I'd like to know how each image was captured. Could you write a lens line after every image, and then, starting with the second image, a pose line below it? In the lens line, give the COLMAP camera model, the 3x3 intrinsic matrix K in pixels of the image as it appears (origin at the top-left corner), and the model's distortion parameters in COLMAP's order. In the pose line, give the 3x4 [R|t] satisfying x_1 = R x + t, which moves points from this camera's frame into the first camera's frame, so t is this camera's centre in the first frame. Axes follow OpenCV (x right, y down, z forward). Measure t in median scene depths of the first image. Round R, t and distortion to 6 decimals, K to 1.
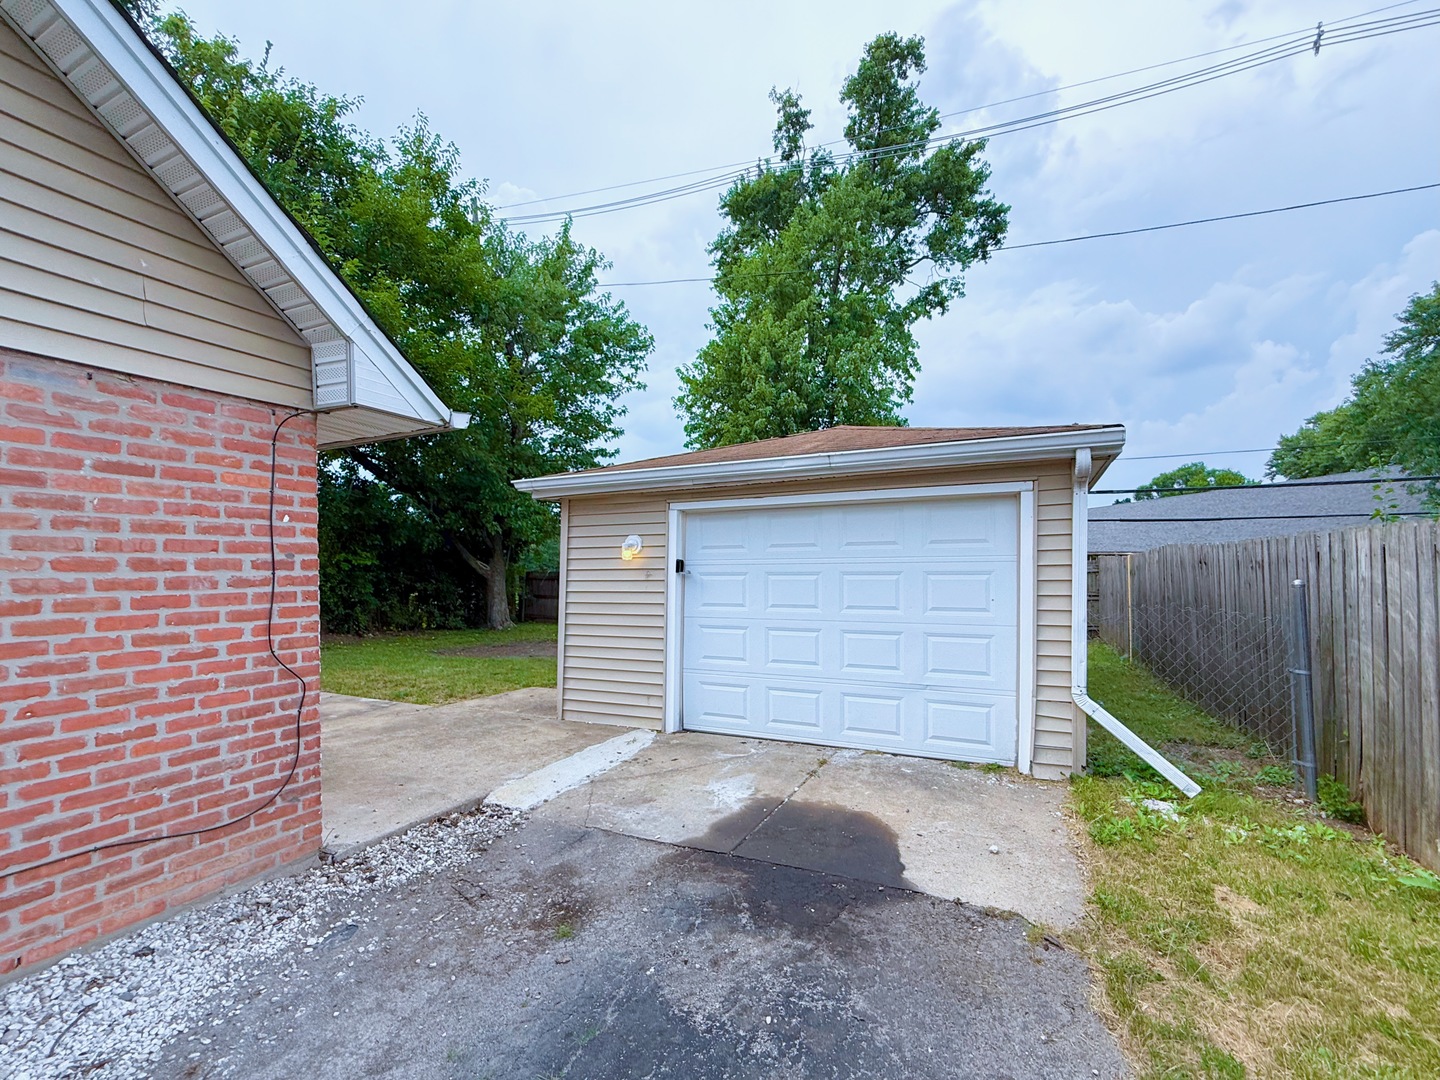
lens RADIAL K [[650.1, 0, 719.6], [0, 650.1, 571.9], [0, 0, 1]] dist [-0.001906, -0.000073]
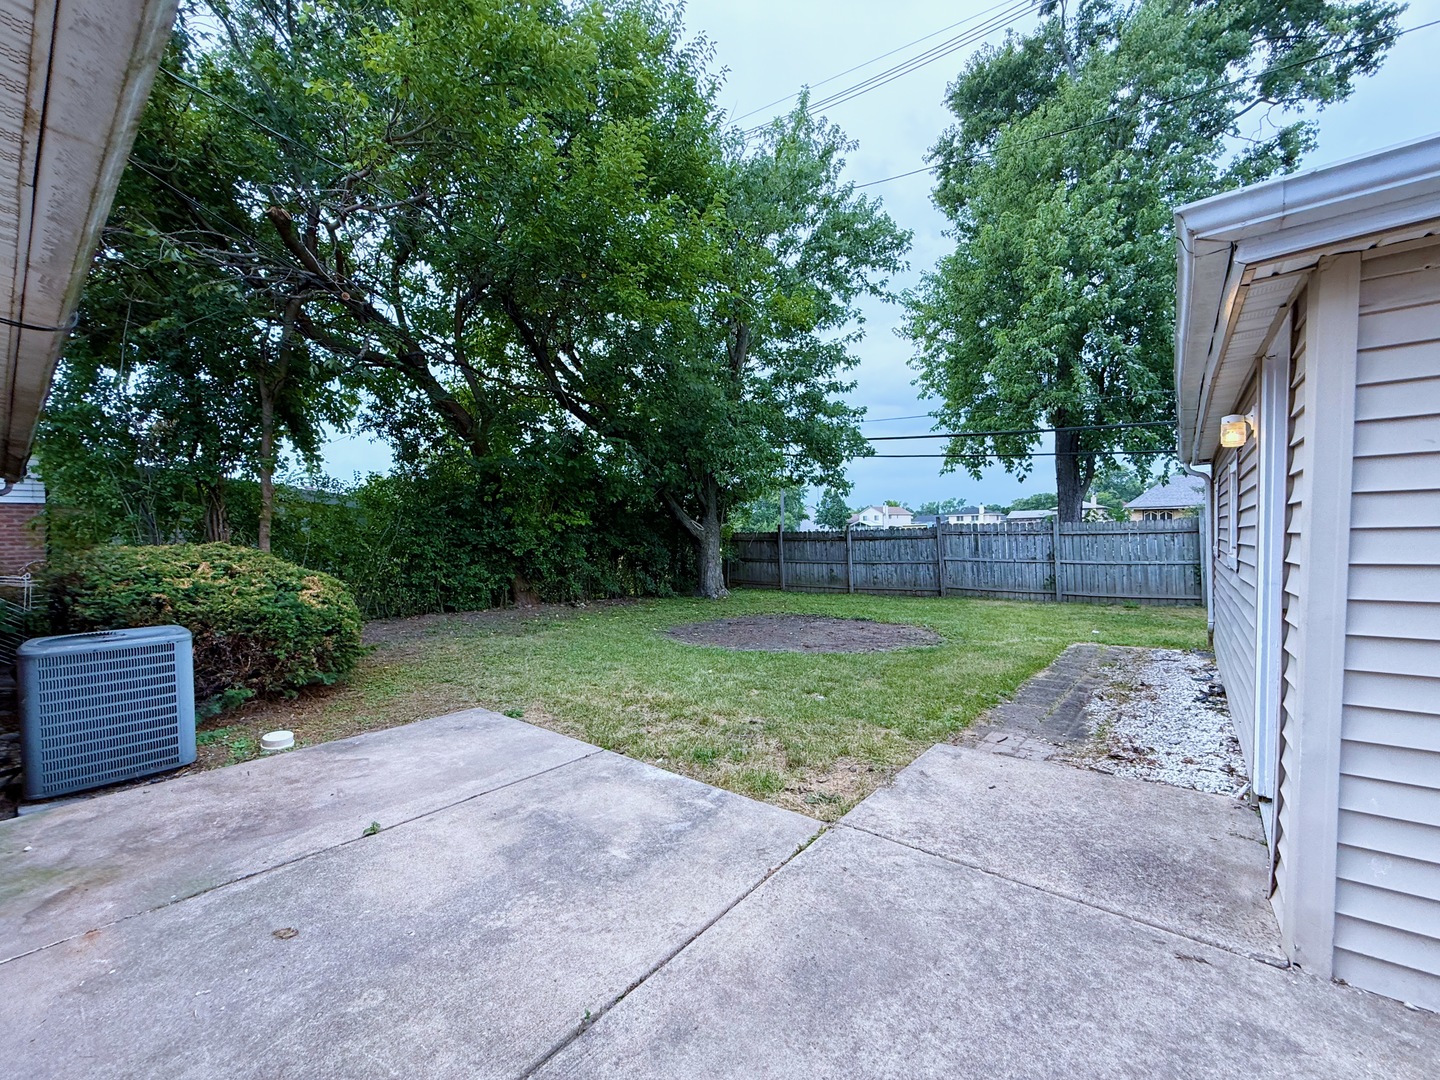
lens RADIAL K [[586.5, 0, 720.0], [0, 586.5, 540.0], [0, 0, 1]] dist [-0.000075, -0.000017]
pose [[0.975682, -0.011281, -0.218900, -0.161489], [0.013126, 0.999890, 0.006977, 0.004605], [0.218797, -0.009681, 0.975722, 0.233838]]
